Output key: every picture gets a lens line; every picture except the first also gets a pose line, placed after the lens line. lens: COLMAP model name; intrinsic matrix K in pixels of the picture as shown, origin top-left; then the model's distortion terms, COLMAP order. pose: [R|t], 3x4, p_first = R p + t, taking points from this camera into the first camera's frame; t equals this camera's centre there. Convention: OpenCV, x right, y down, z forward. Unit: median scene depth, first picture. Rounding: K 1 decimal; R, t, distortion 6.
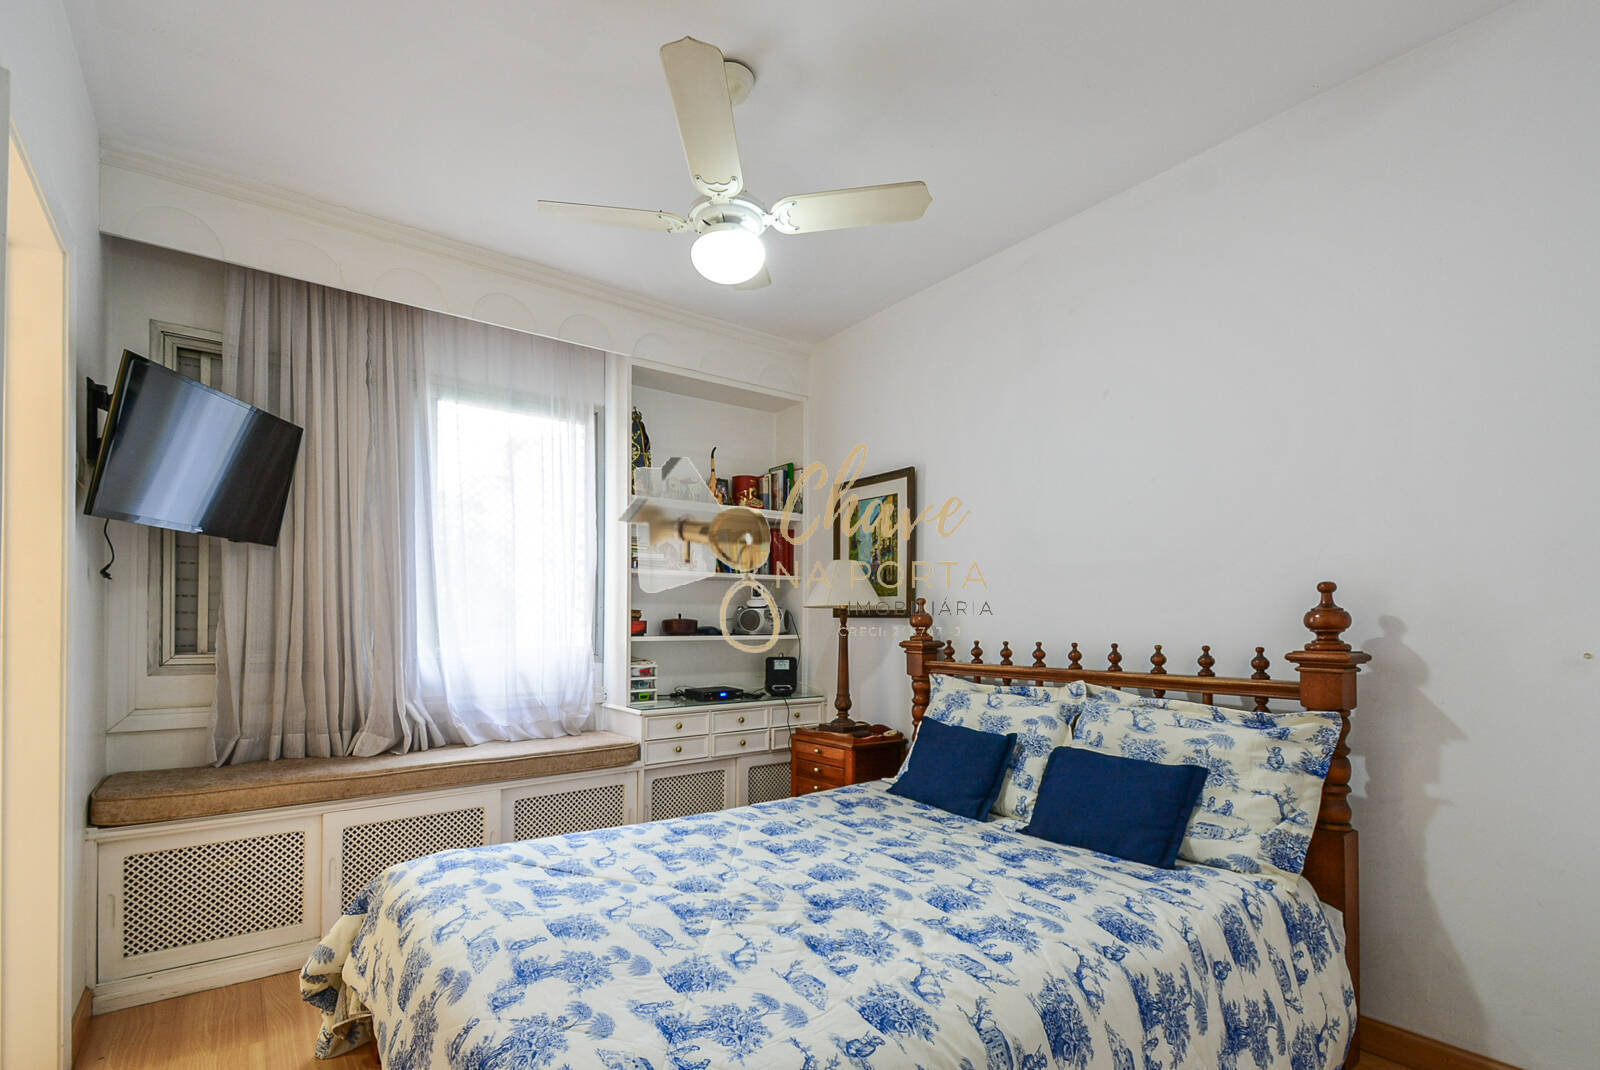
lens RADIAL K [[732.1, 0, 796.3], [0, 732.1, 546.4], [0, 0, 1]] dist [0.028832, -0.020692]
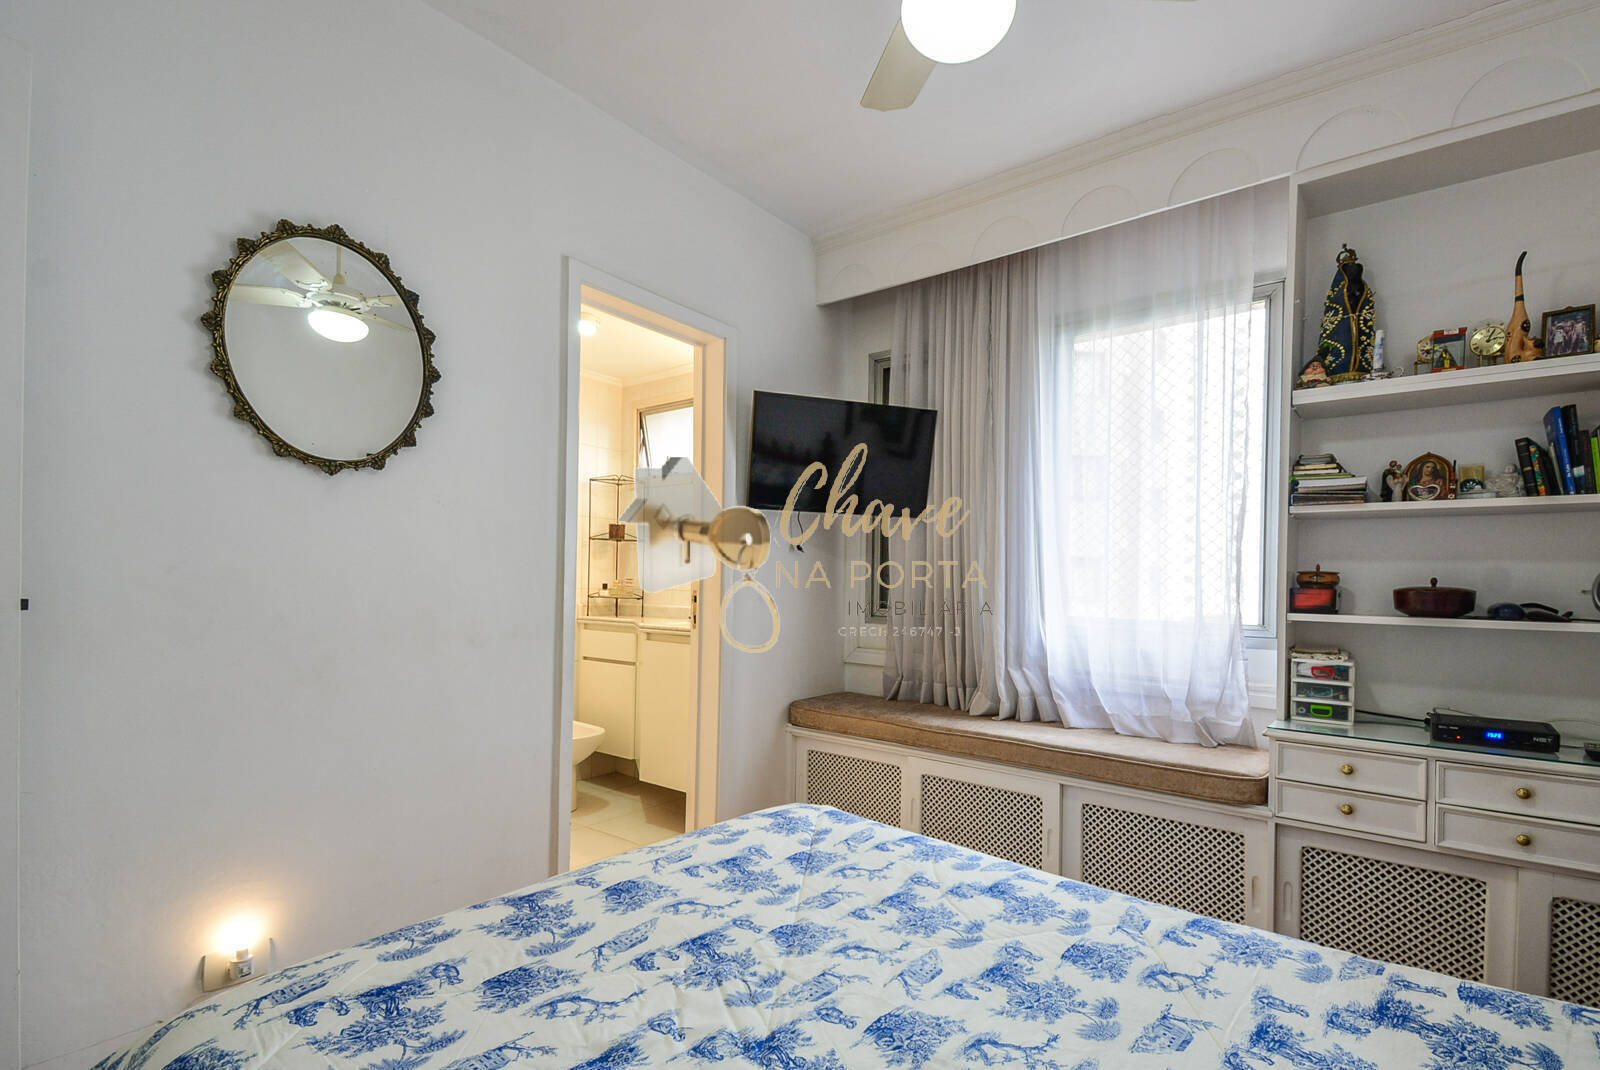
lens RADIAL K [[770.8, 0, 826.6], [0, 770.8, 547.6], [0, 0, 1]] dist [0.044601, -0.026264]
pose [[0.251057, -0.038773, -0.967196, 0.376600], [0.081965, 0.996460, -0.018670, 0.051985], [0.964496, -0.074588, 0.253346, 0.502701]]
